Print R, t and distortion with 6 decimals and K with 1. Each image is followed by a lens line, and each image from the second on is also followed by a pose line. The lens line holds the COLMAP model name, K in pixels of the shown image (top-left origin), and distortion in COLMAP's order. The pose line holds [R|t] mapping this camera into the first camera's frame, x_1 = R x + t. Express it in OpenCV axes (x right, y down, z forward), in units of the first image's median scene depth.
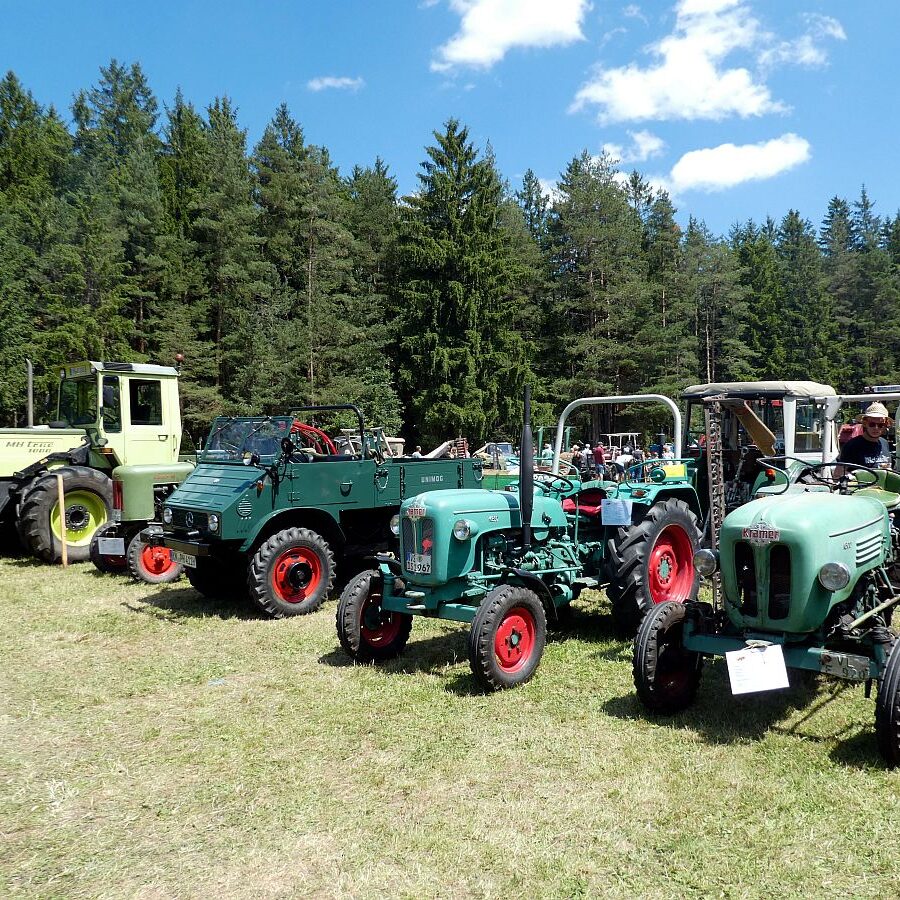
lens RADIAL K [[862.9, 0, 489.2], [0, 862.9, 451.7], [0, 0, 1]] dist [-0.001396, -0.009744]
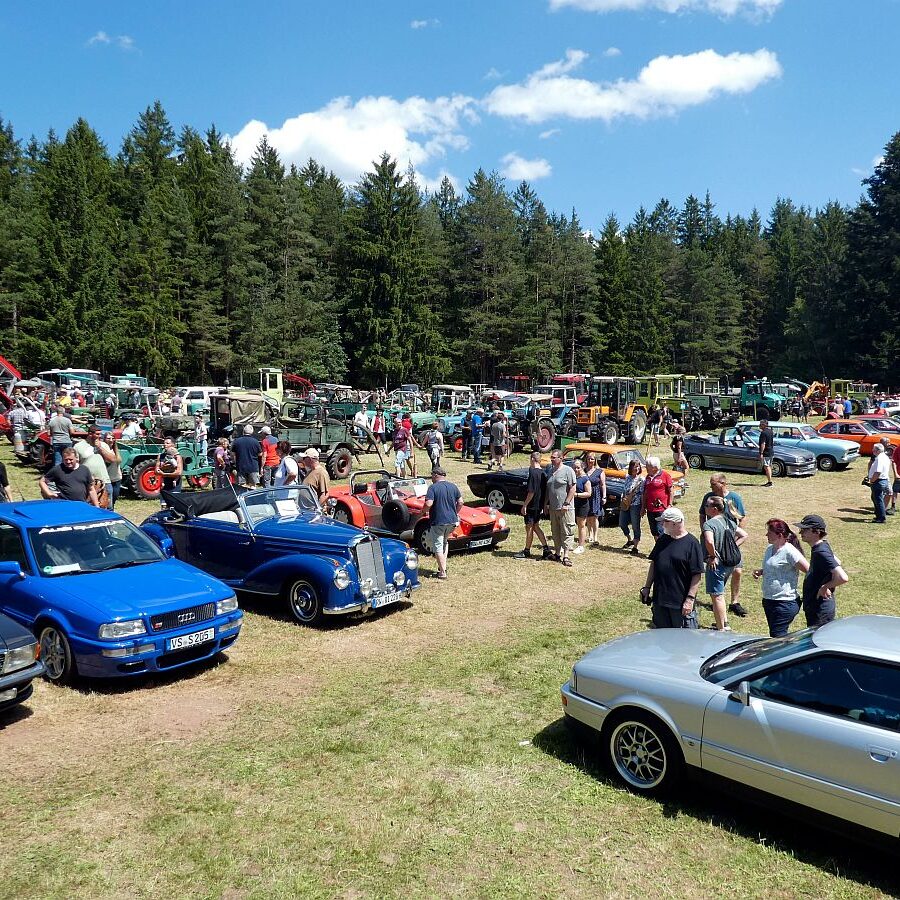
lens RADIAL K [[862.9, 0, 489.2], [0, 862.9, 451.7], [0, 0, 1]] dist [-0.001396, -0.009744]
pose [[0.997188, 0.024401, 0.070851, 0.040256], [-0.030032, 0.996380, 0.079535, -0.015834], [-0.068654, -0.081439, 0.994311, -0.489958]]
